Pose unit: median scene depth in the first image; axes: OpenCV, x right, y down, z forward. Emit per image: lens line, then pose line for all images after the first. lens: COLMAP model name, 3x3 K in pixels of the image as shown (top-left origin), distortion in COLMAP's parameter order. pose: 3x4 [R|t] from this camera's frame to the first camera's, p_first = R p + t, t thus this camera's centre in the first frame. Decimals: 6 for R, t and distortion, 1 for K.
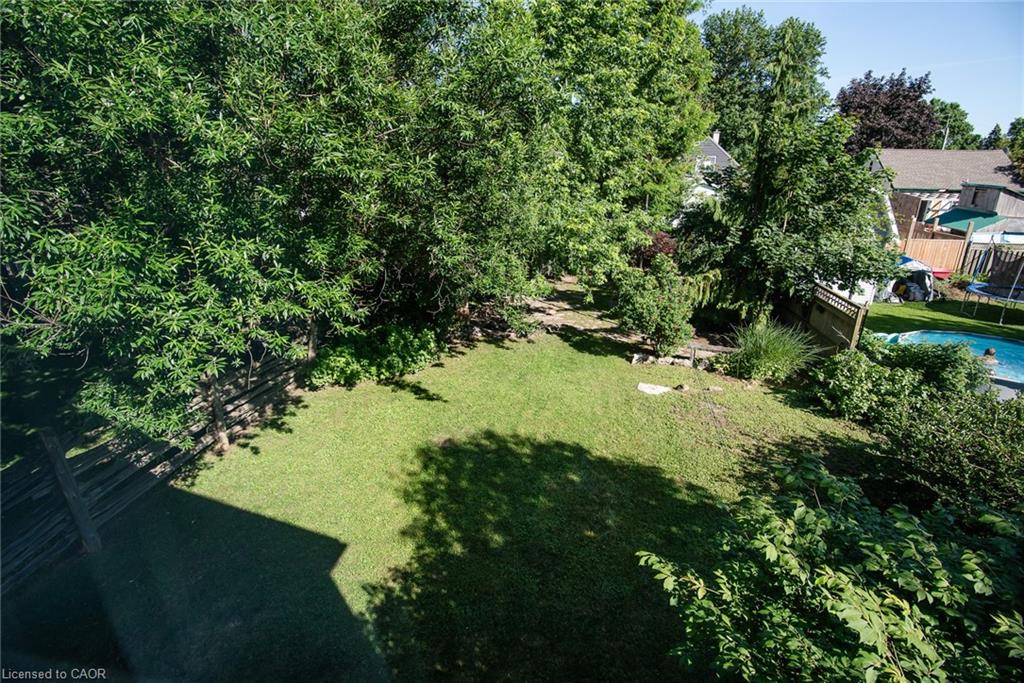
lens RADIAL K [[493.9, 0, 510.5], [0, 493.9, 342.6], [0, 0, 1]] dist [0.001498, -0.000113]
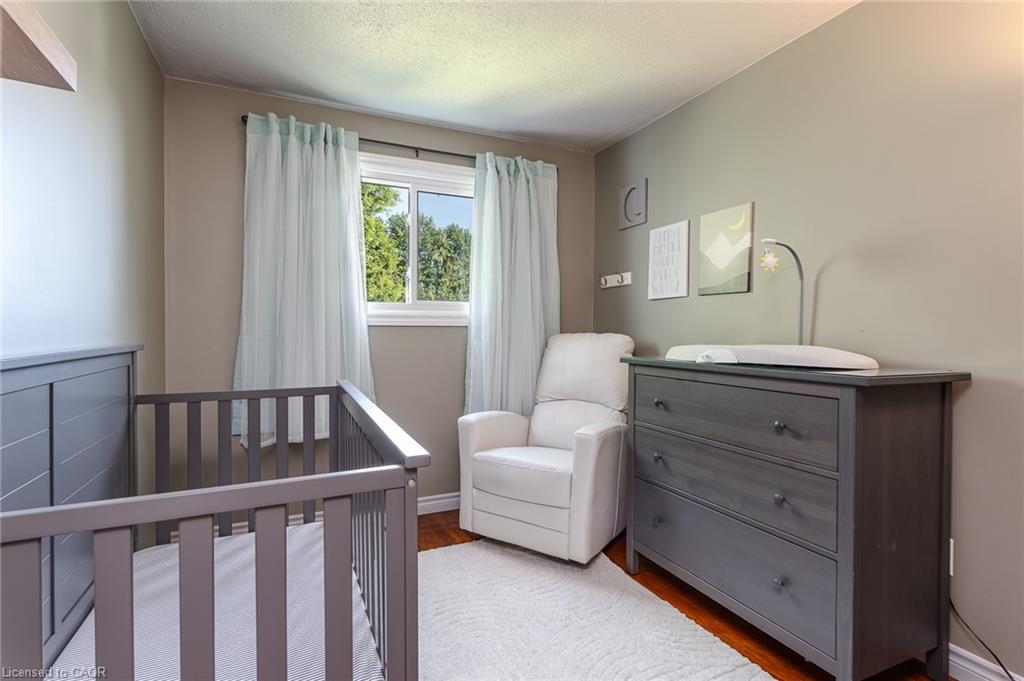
lens RADIAL K [[493.9, 0, 510.5], [0, 493.9, 341.6], [0, 0, 1]] dist [0.001498, -0.000113]
pose [[0.843391, -0.013395, 0.537134, -0.031381], [0.184734, 0.945974, -0.266472, 0.048762], [-0.504545, 0.323966, 0.800300, -0.086917]]
